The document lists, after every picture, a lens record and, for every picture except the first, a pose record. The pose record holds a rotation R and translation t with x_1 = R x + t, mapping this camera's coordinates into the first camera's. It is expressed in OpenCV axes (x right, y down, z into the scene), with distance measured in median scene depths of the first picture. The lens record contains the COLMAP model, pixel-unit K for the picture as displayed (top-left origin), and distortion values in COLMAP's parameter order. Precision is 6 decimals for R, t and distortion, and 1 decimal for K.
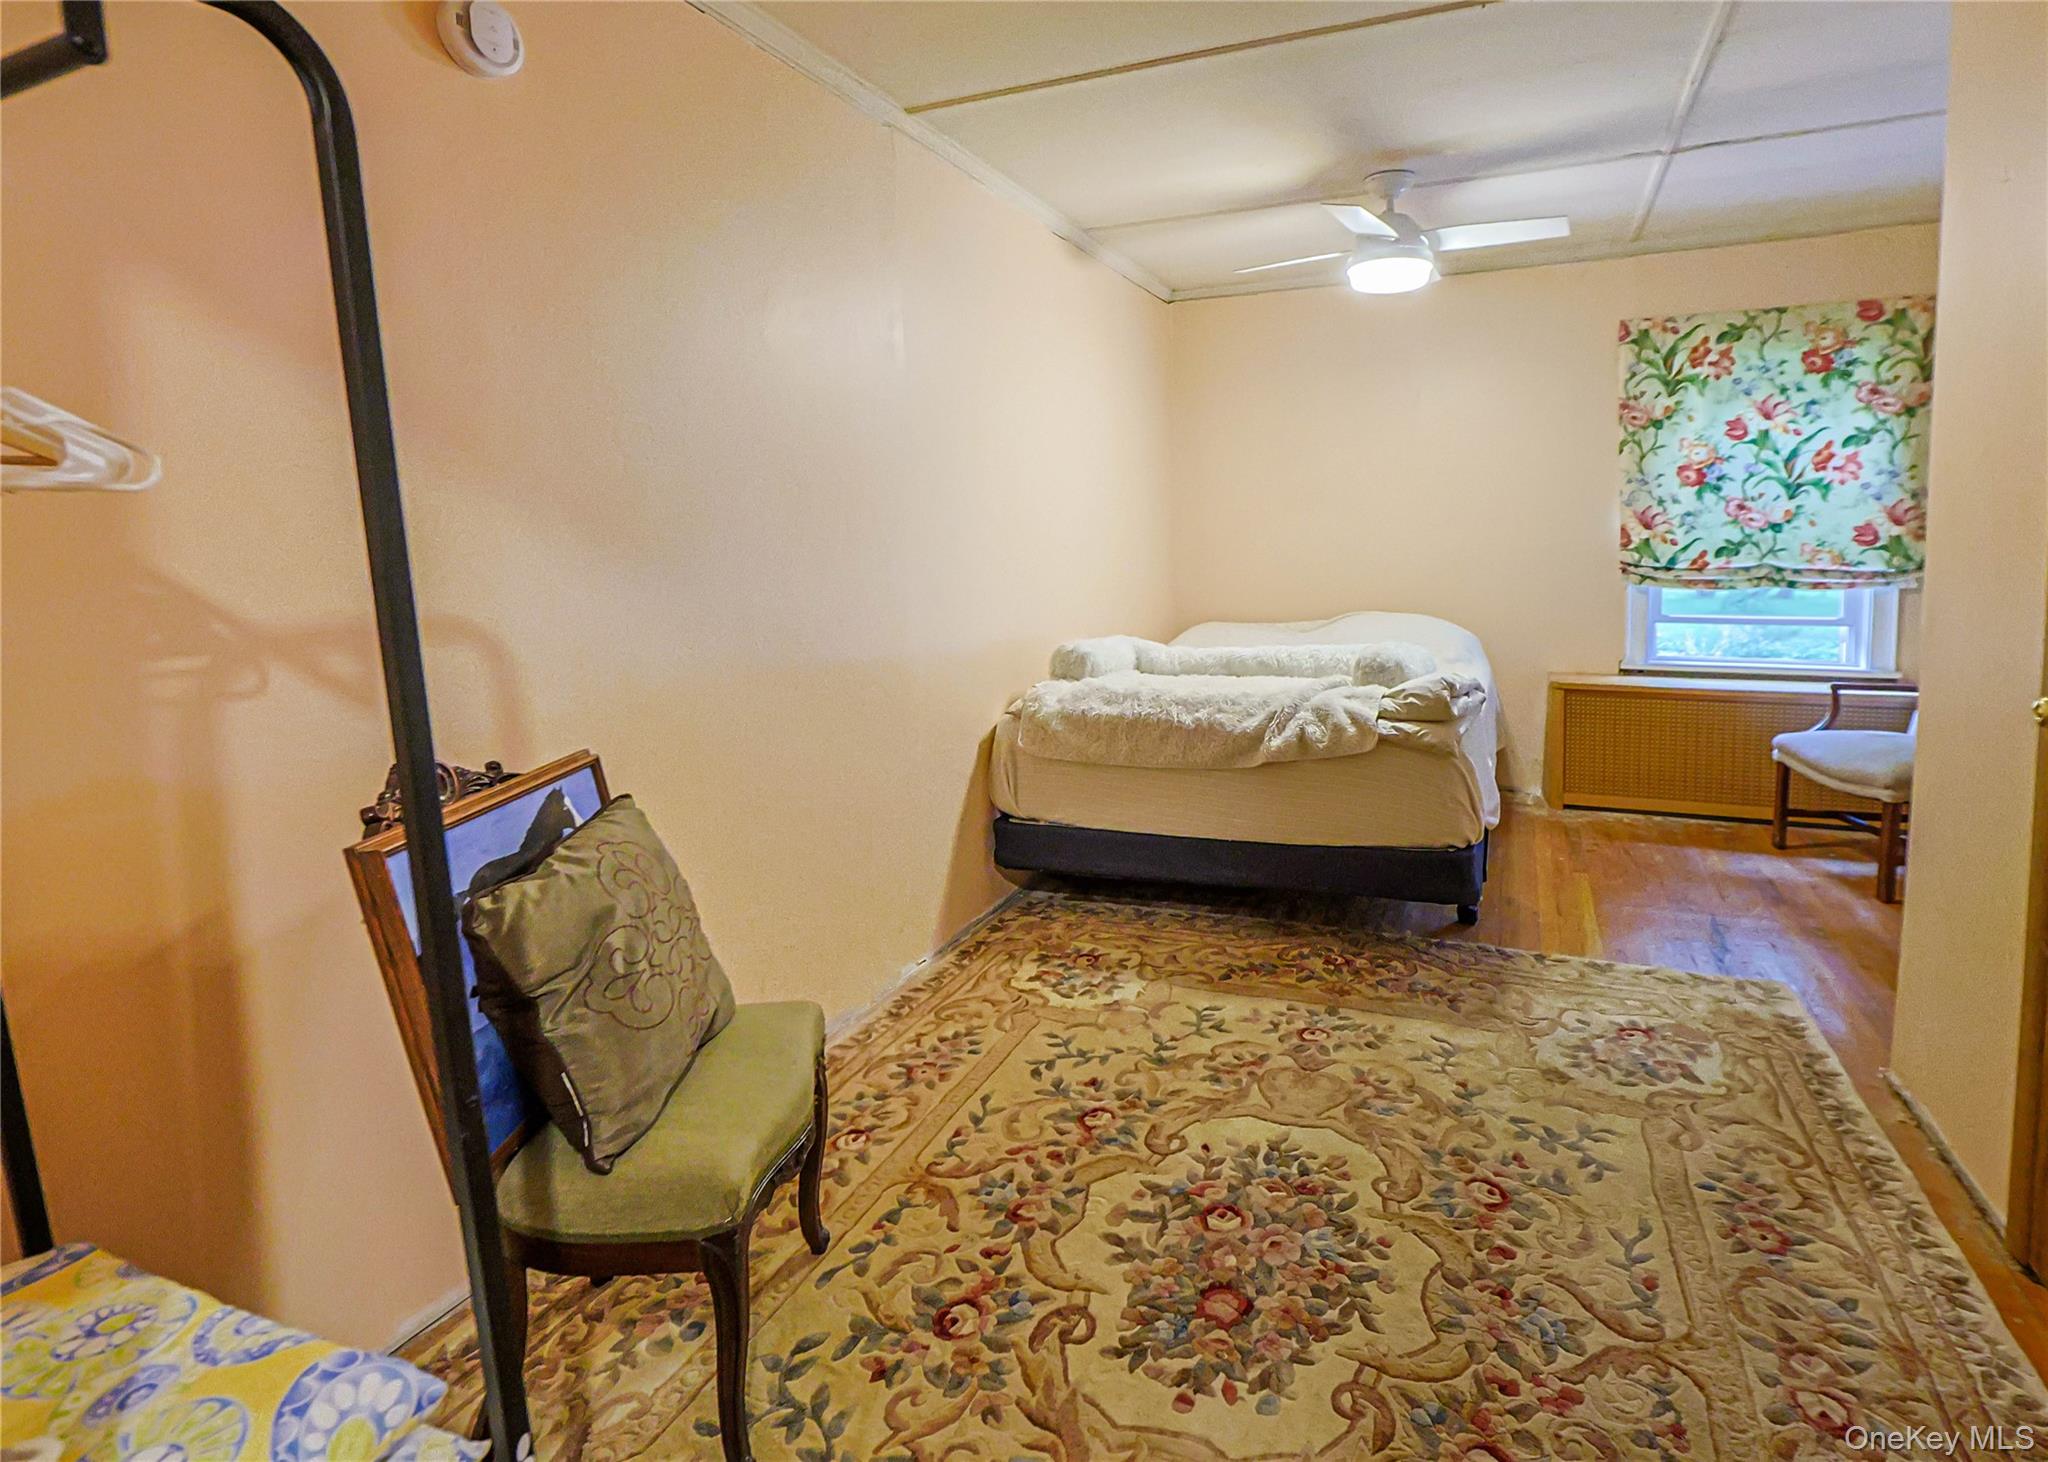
lens RADIAL K [[997.1, 0, 1020.4], [0, 997.1, 602.0], [0, 0, 1]] dist [-0.003855, 0.001109]
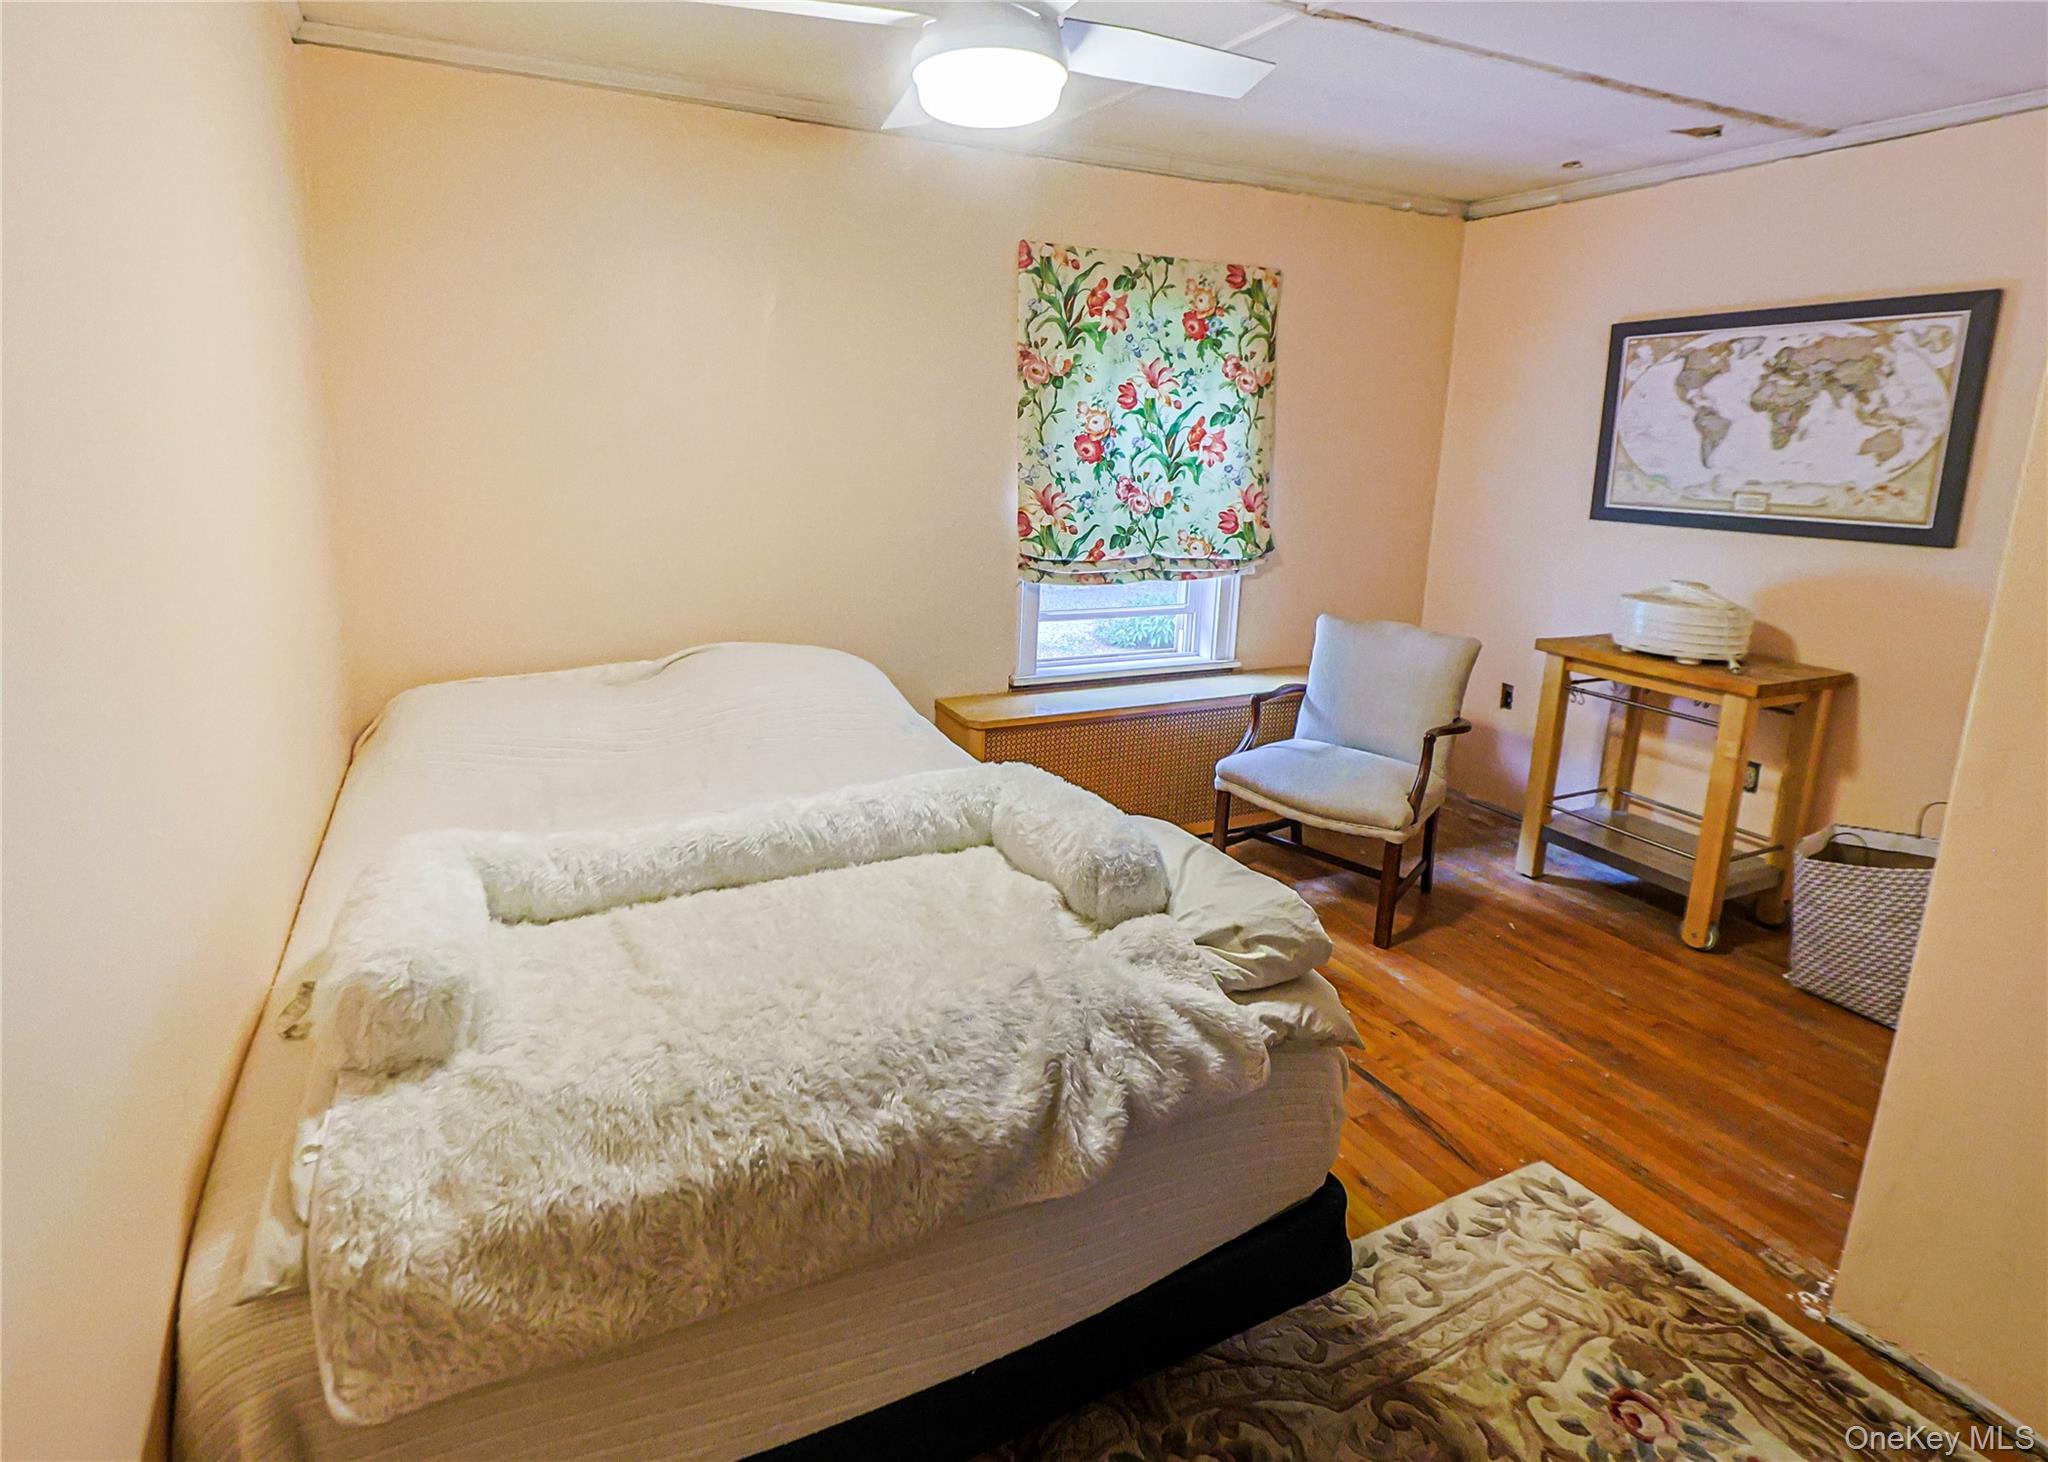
lens RADIAL K [[1096.7, 0, 1022.6], [0, 1096.7, 620.1], [0, 0, 1]] dist [-0.006312, 0.000066]
pose [[0.637362, -0.097539, 0.764366, -0.069557], [0.022144, 0.993865, 0.108360, -0.088509], [-0.770246, -0.052138, 0.635612, 0.473783]]
